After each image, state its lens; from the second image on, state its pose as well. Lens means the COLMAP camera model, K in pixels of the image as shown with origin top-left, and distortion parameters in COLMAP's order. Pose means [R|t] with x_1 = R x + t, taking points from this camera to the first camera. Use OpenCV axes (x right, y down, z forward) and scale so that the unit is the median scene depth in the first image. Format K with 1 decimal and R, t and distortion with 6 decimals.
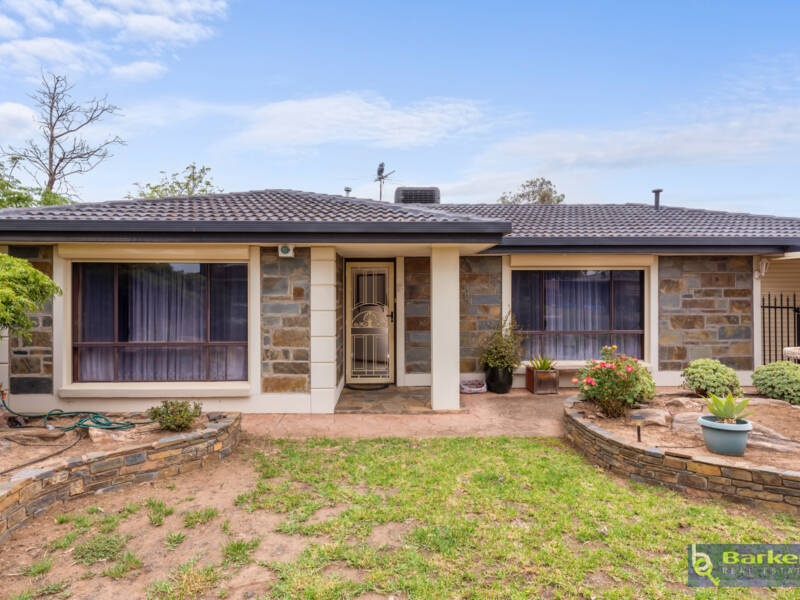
lens RADIAL K [[448.5, 0, 389.8], [0, 448.5, 302.3], [0, 0, 1]] dist [0.001822, 0.000508]
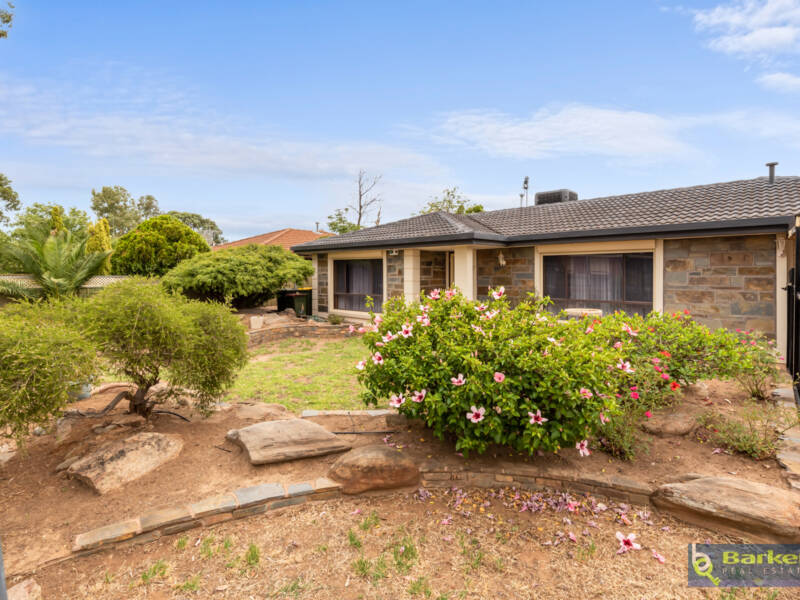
lens RADIAL K [[400.2, 0, 400.0], [0, 400.2, 300.0], [0, 0, 1]] dist [-0.003019, -0.000675]
pose [[0.715285, 0.046575, -0.697279, 1.071472], [-0.008084, 0.998261, 0.058387, -0.001244], [0.698786, -0.036127, 0.714418, -0.308084]]
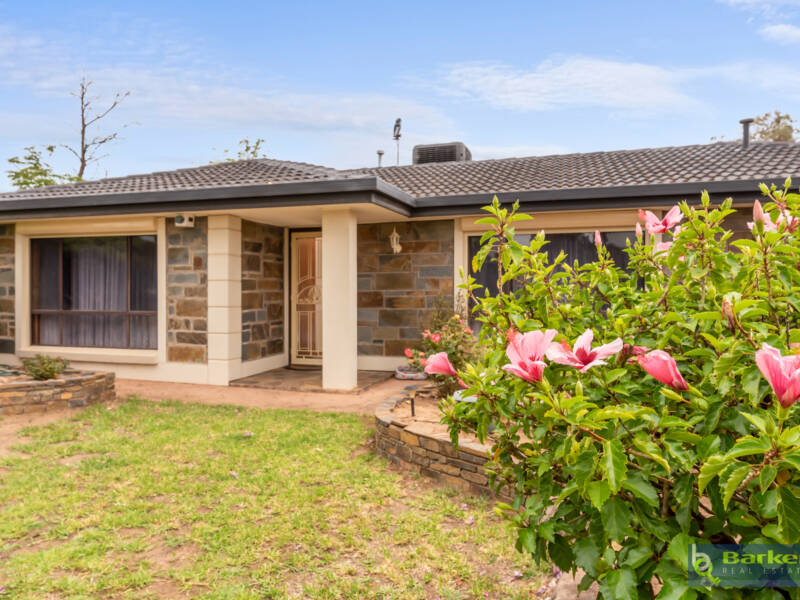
lens RADIAL K [[570.9, 0, 400.0], [0, 570.9, 300.0], [0, 0, 1]] dist [0.001775, -0.000395]
pose [[0.945792, 0.006705, -0.324704, 0.629227], [-0.005107, 0.999970, 0.005775, 0.051846], [0.324733, -0.003803, 0.945798, -0.052229]]
